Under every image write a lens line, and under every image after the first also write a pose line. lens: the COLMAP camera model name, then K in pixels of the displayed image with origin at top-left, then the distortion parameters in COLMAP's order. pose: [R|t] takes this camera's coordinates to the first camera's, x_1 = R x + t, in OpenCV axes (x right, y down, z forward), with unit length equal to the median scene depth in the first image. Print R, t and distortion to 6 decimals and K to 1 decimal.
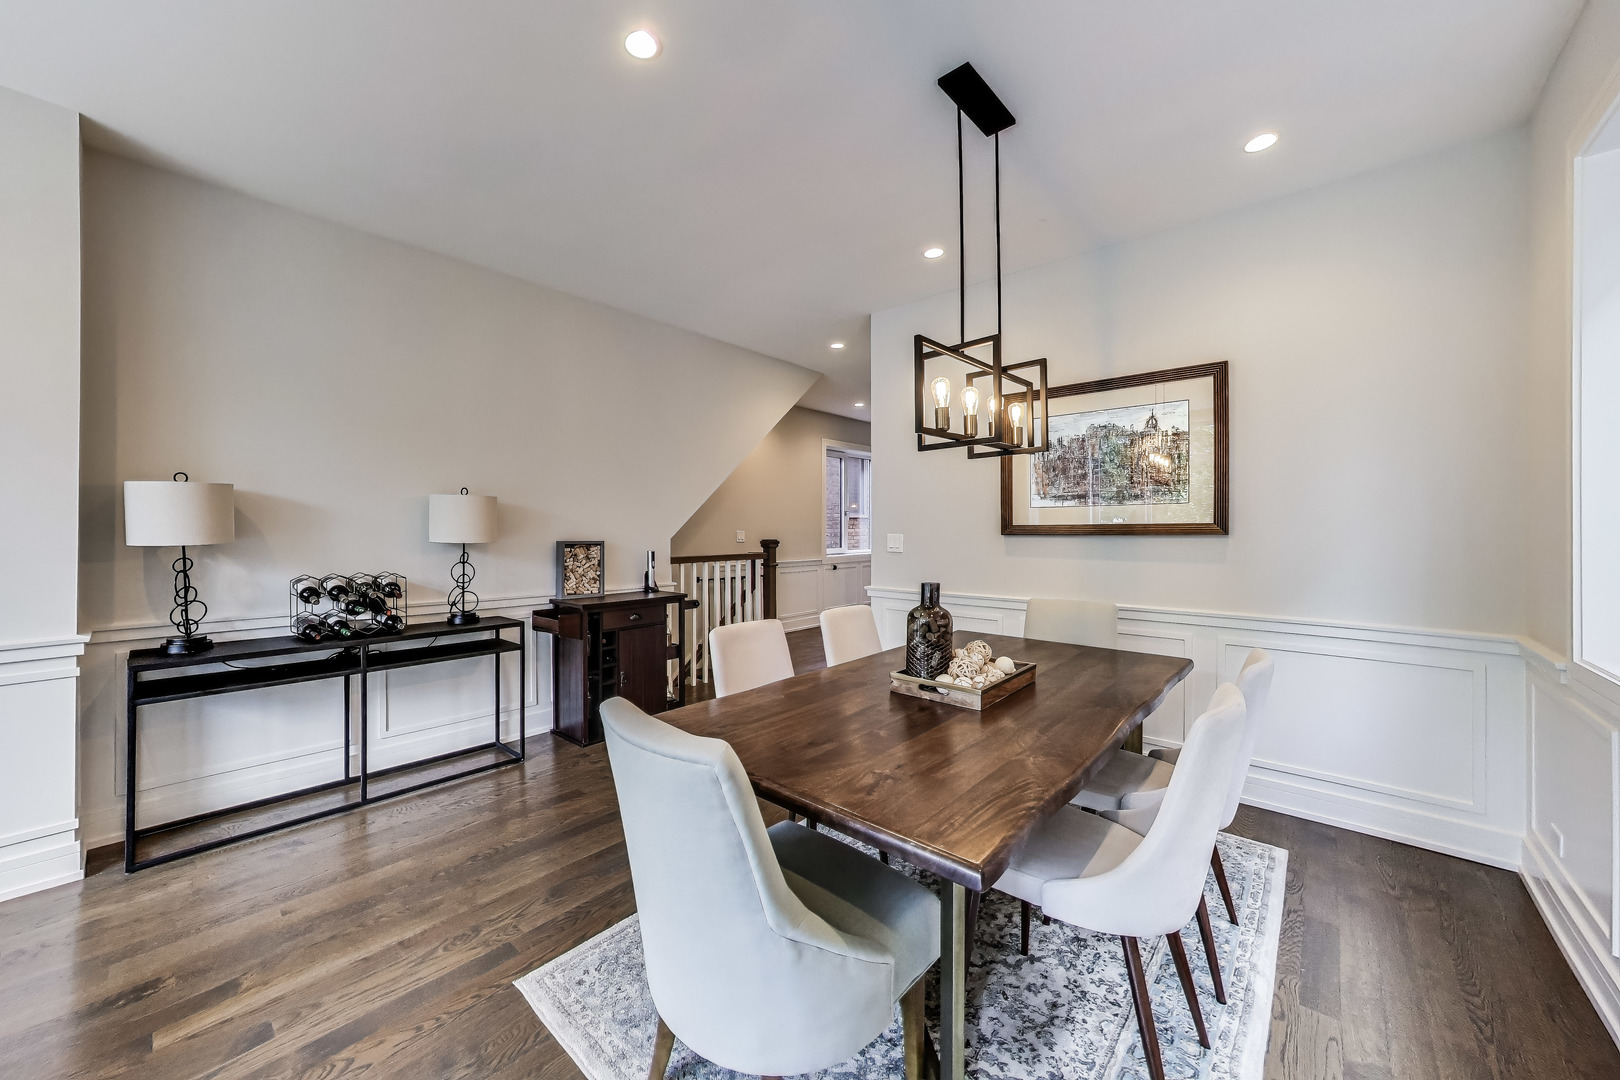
lens RADIAL K [[622.5, 0, 820.1], [0, 622.5, 526.6], [0, 0, 1]] dist [-0.010312, 0.000253]
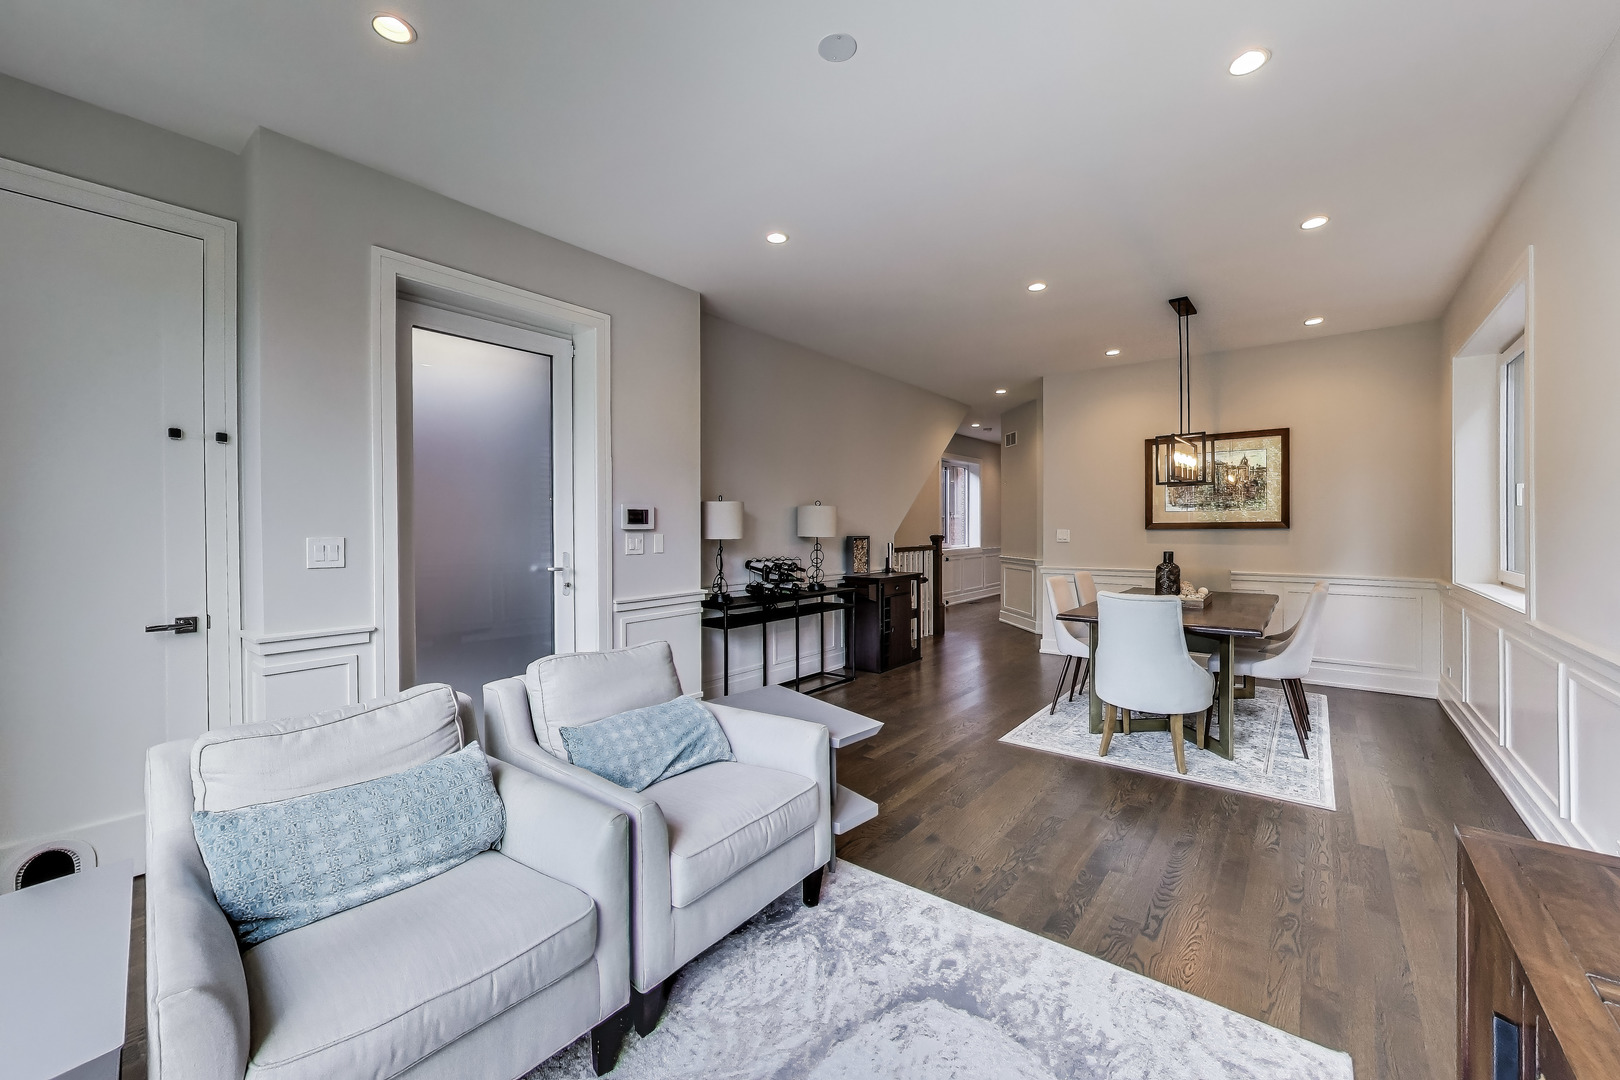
lens RADIAL K [[670.8, 0, 885.4], [0, 670.8, 529.0], [0, 0, 1]] dist [0.000141, -0.000050]
pose [[0.993346, -0.007047, 0.114949, -0.595860], [0.006384, 0.999961, 0.006135, -0.001893], [-0.114987, -0.005360, 0.993352, -0.642572]]
